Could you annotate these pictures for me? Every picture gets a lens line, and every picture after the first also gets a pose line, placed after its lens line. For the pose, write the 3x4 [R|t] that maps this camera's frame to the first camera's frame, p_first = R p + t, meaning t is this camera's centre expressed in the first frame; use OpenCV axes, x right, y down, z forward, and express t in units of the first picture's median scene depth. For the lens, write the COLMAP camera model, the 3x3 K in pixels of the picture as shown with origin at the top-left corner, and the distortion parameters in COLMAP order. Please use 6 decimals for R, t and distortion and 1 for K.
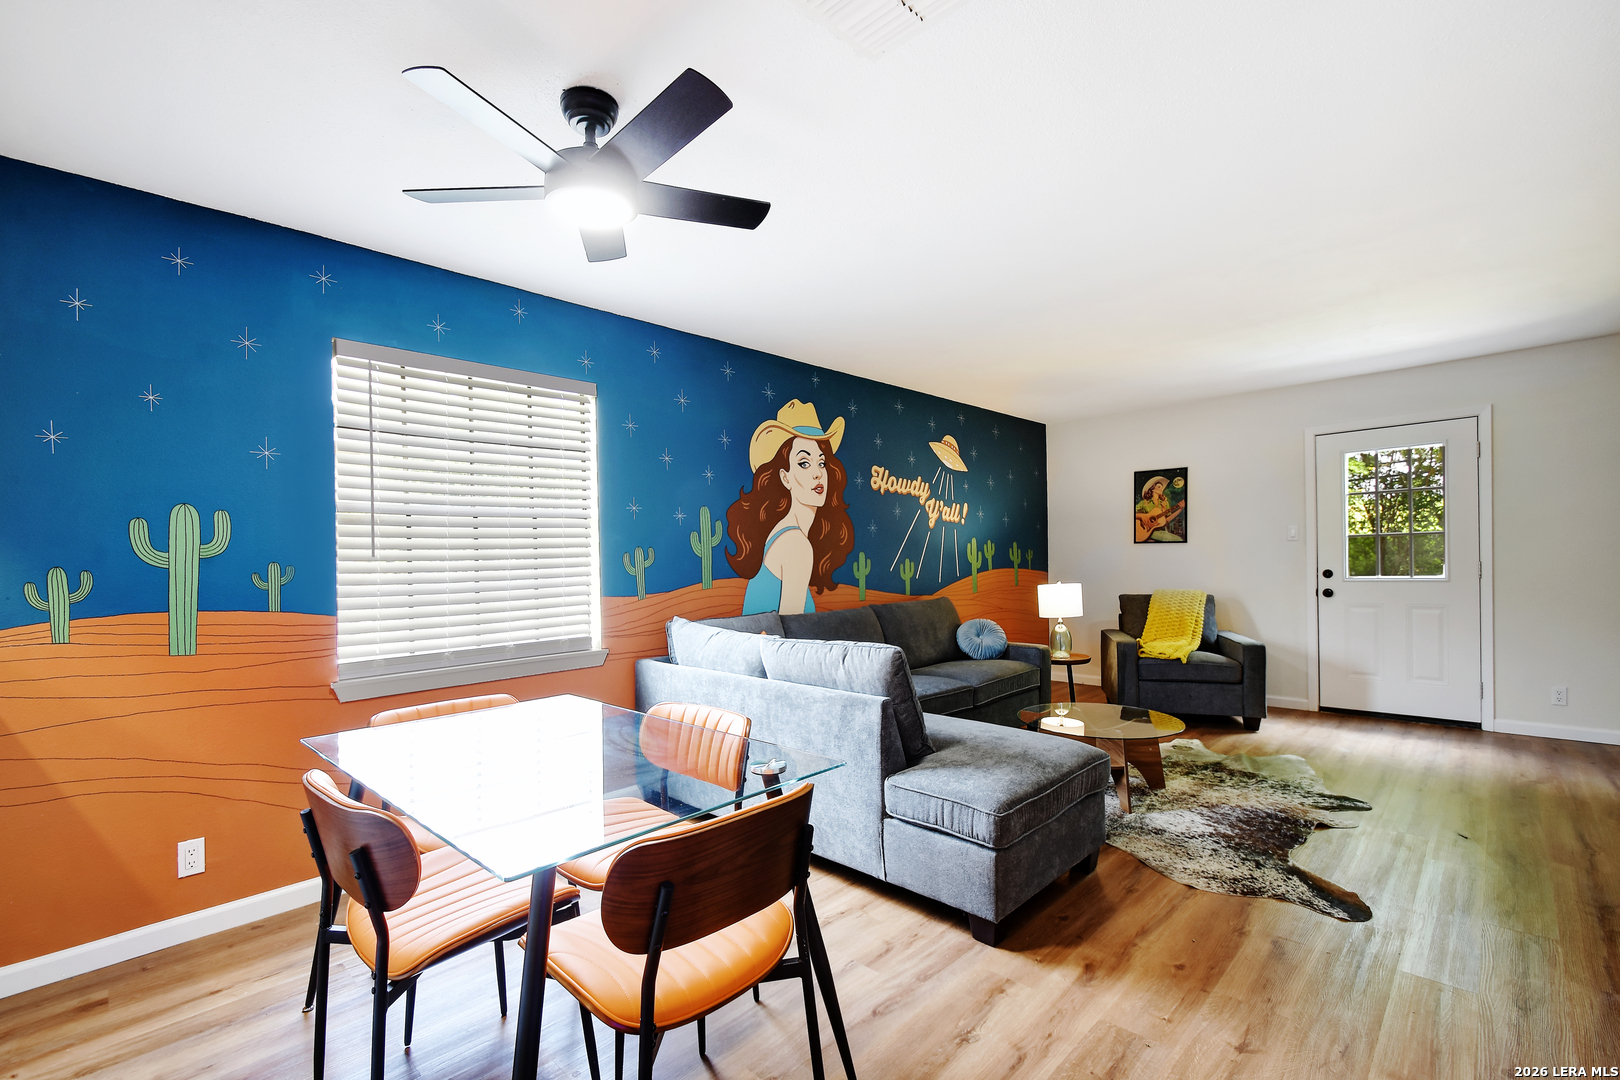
lens RADIAL K [[706.5, 0, 812.0], [0, 706.5, 540.0], [0, 0, 1]] dist [-0.003030, -0.000771]
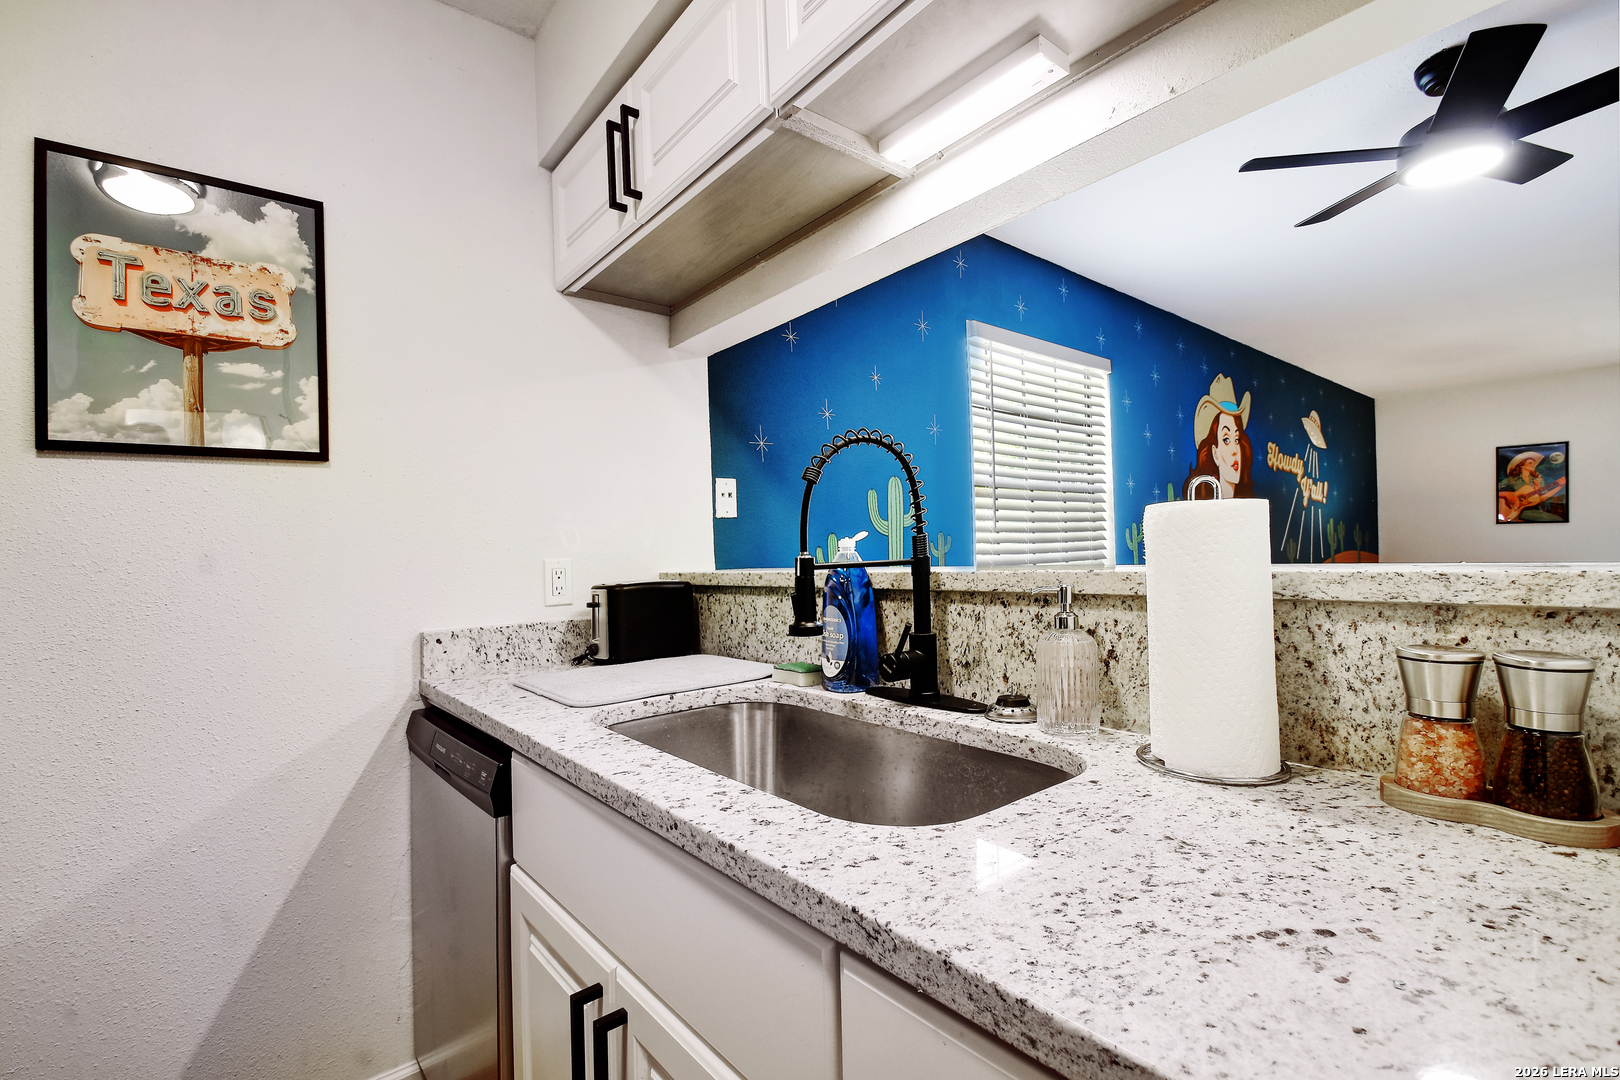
lens RADIAL K [[706.5, 0, 809.1], [0, 706.5, 536.1], [0, 0, 1]] dist [-0.003030, -0.000771]
pose [[0.992903, -0.001664, -0.118911, -0.446630], [0.002390, 0.999979, 0.005964, 0.017855], [0.118899, -0.006206, 0.992887, -0.041933]]
